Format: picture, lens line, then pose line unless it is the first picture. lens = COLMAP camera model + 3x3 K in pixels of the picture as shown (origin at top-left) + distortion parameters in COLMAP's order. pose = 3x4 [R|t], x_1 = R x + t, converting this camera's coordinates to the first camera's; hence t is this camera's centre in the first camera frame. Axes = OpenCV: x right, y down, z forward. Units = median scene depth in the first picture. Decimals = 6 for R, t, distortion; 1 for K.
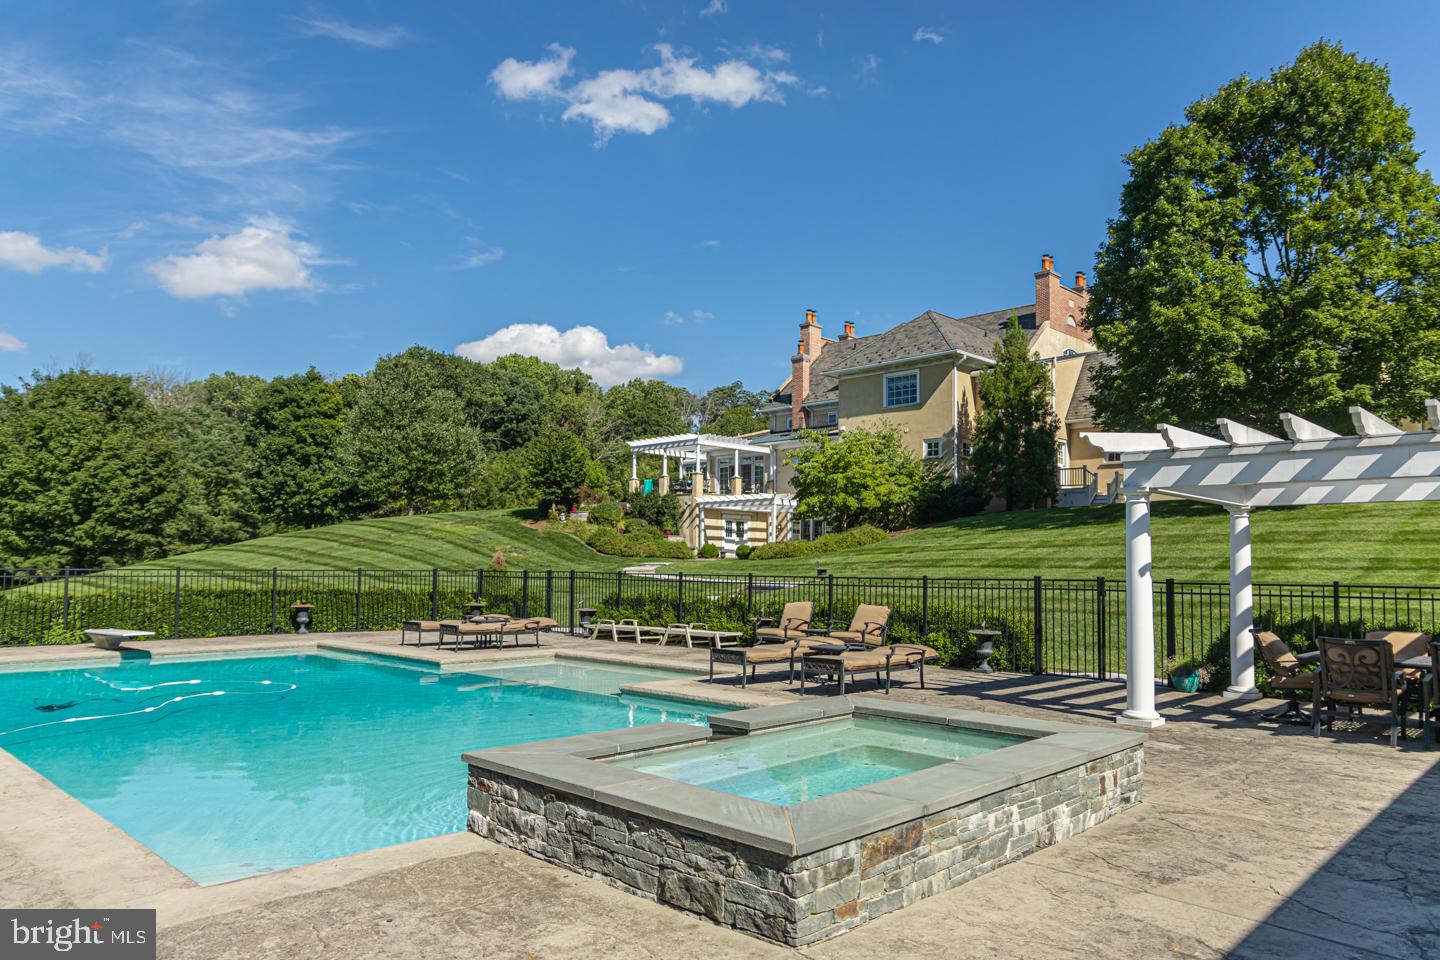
lens RADIAL K [[974.5, 0, 722.8], [0, 974.5, 543.5], [0, 0, 1]] dist [-0.003429, 0.000314]
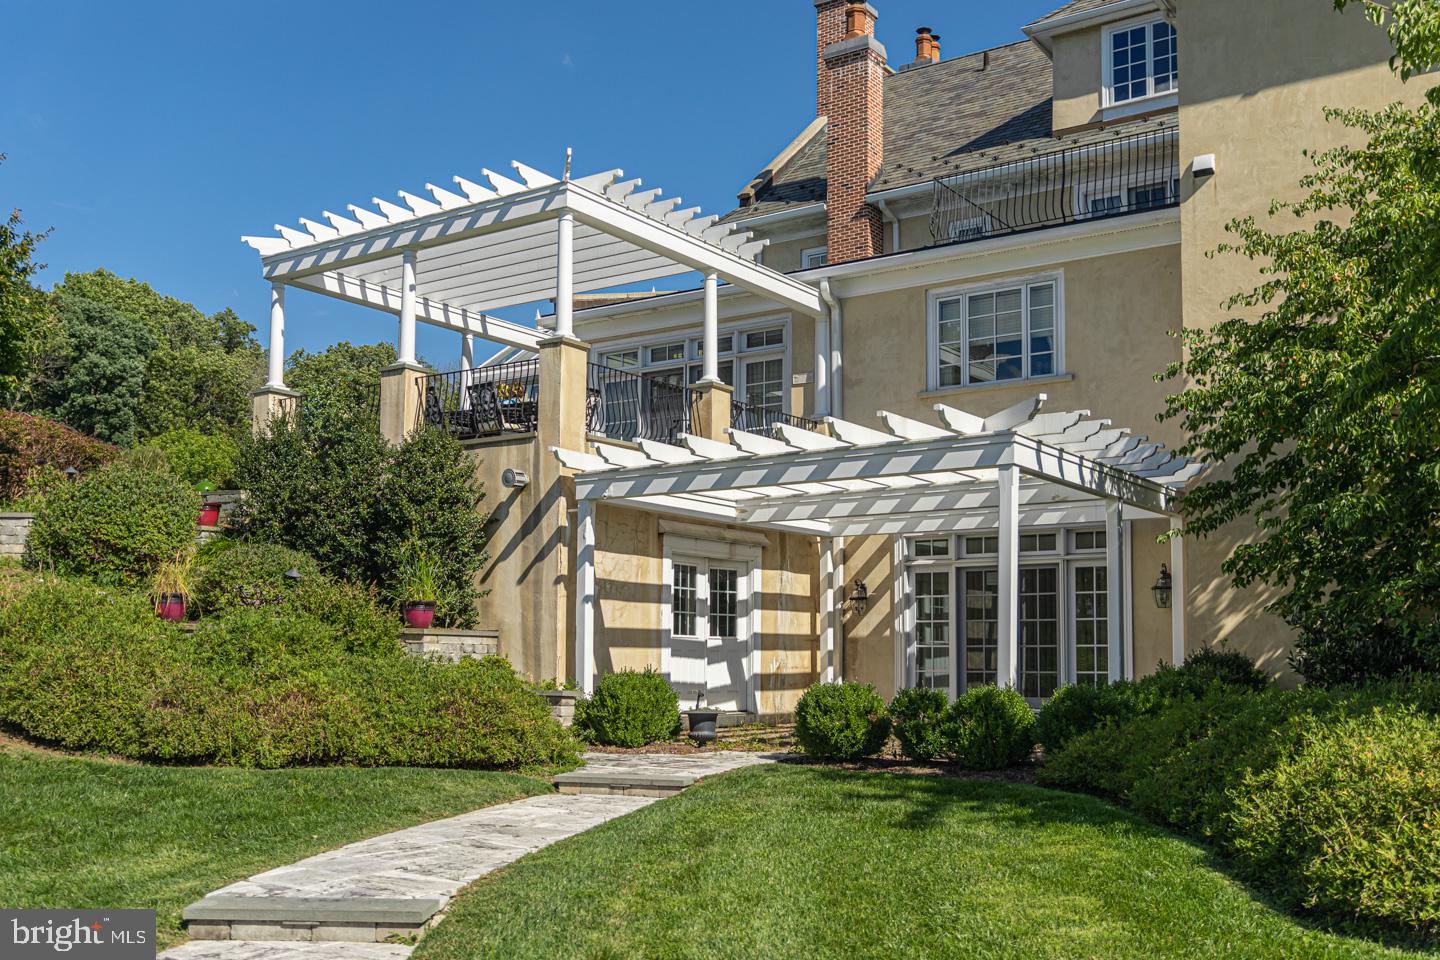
lens RADIAL K [[1352.3, 0, 749.4], [0, 1352.3, 558.5], [0, 0, 1]] dist [0.003631, 0.000404]
pose [[0.980392, 0.008346, 0.196883, -0.042132], [0.001112, 0.998853, -0.047879, -0.008708], [-0.197057, 0.047159, 0.979257, 0.665140]]
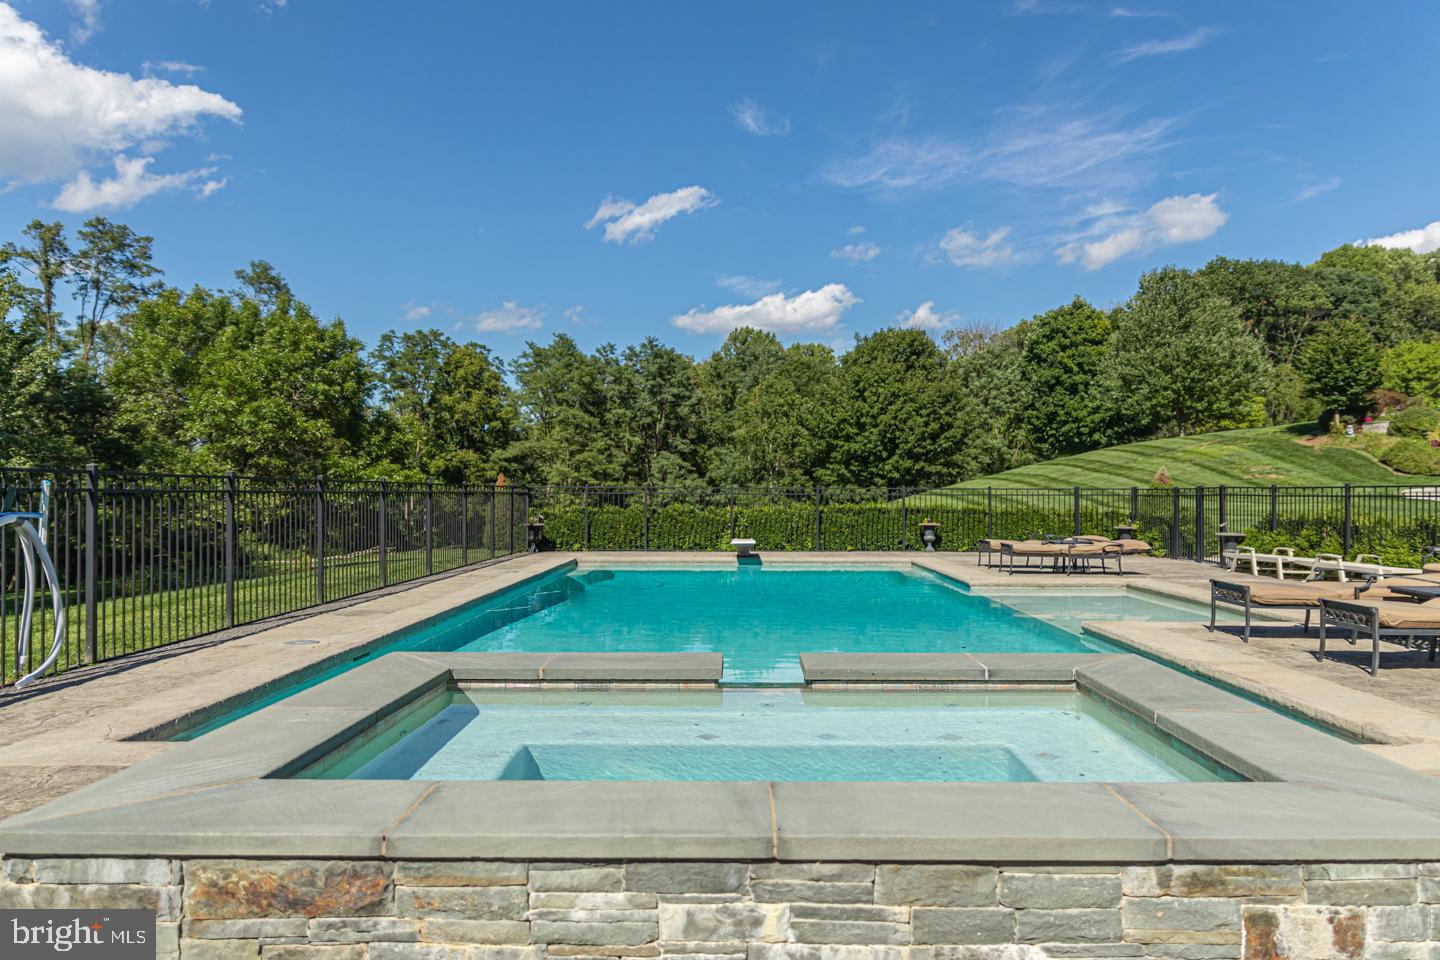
lens RADIAL K [[957.2, 0, 720.0], [0, 957.2, 480.0], [0, 0, 1]] dist [0.004007, 0.002047]
pose [[0.685169, -0.017147, -0.728182, 0.056185], [0.020469, 0.999781, -0.004283, 0.007199], [0.728097, -0.011971, 0.685370, 0.063860]]
